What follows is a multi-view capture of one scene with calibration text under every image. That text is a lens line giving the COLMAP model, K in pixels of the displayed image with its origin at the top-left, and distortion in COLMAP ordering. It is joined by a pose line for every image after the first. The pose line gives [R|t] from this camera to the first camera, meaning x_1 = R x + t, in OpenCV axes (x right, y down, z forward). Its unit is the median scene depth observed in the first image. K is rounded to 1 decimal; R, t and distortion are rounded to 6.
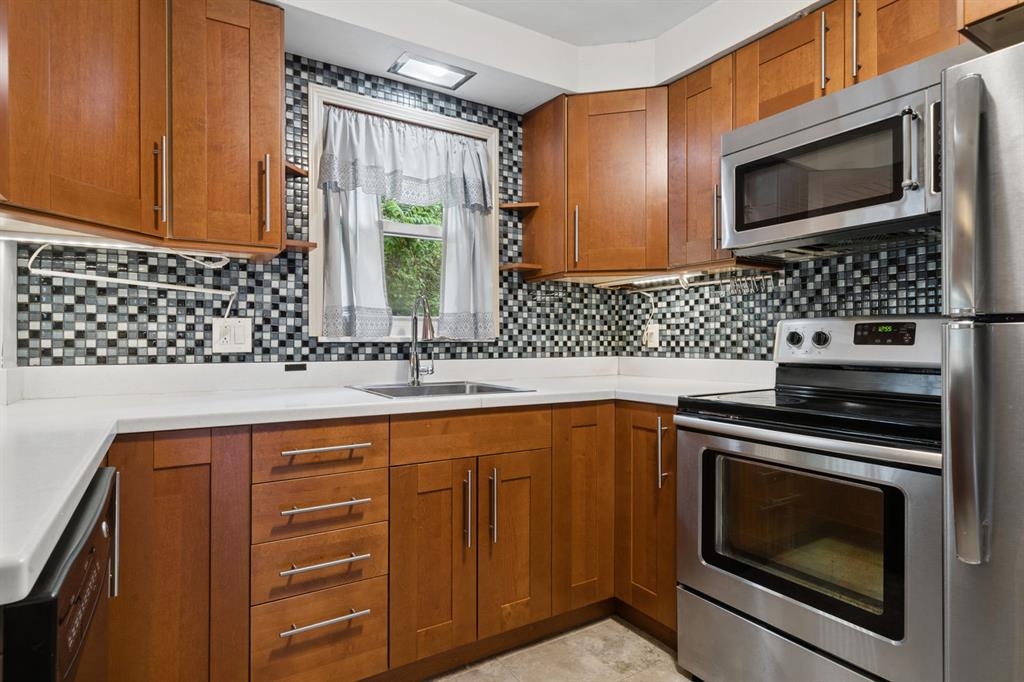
lens RADIAL K [[544.4, 0, 504.7], [0, 544.4, 337.3], [0, 0, 1]] dist [0.003969, 0.001115]
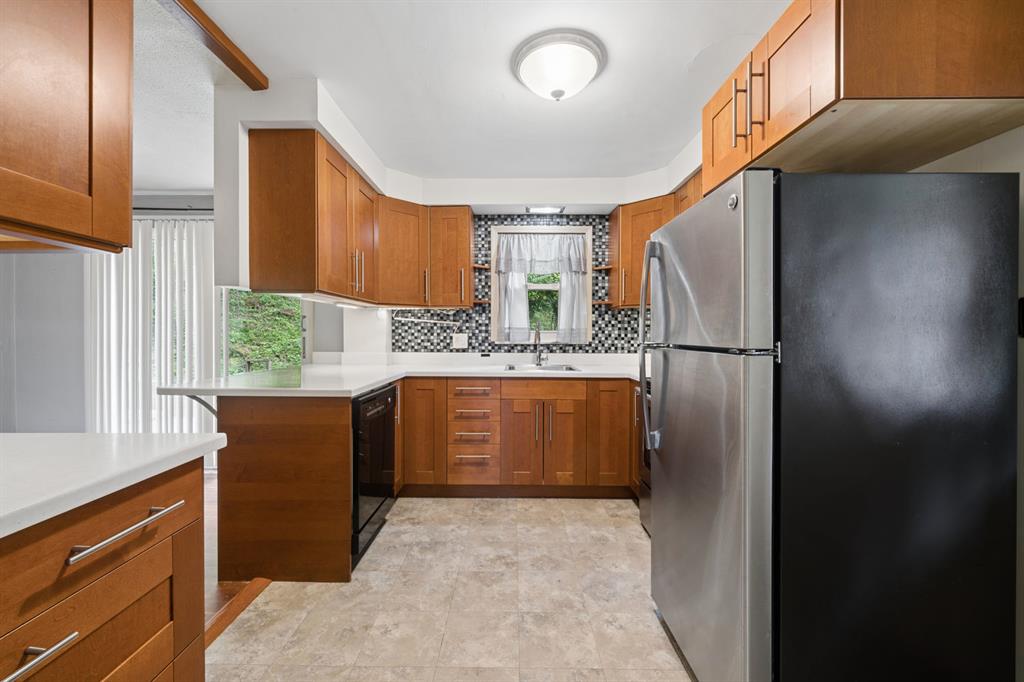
lens RADIAL K [[415.8, 0, 512.4], [0, 415.8, 338.2], [0, 0, 1]] dist [0.000774, -0.000021]
pose [[0.845323, 0.007684, -0.534201, 0.578556], [0.001707, 0.999853, 0.017082, -0.040581], [0.534253, -0.015352, 0.845185, -0.356846]]
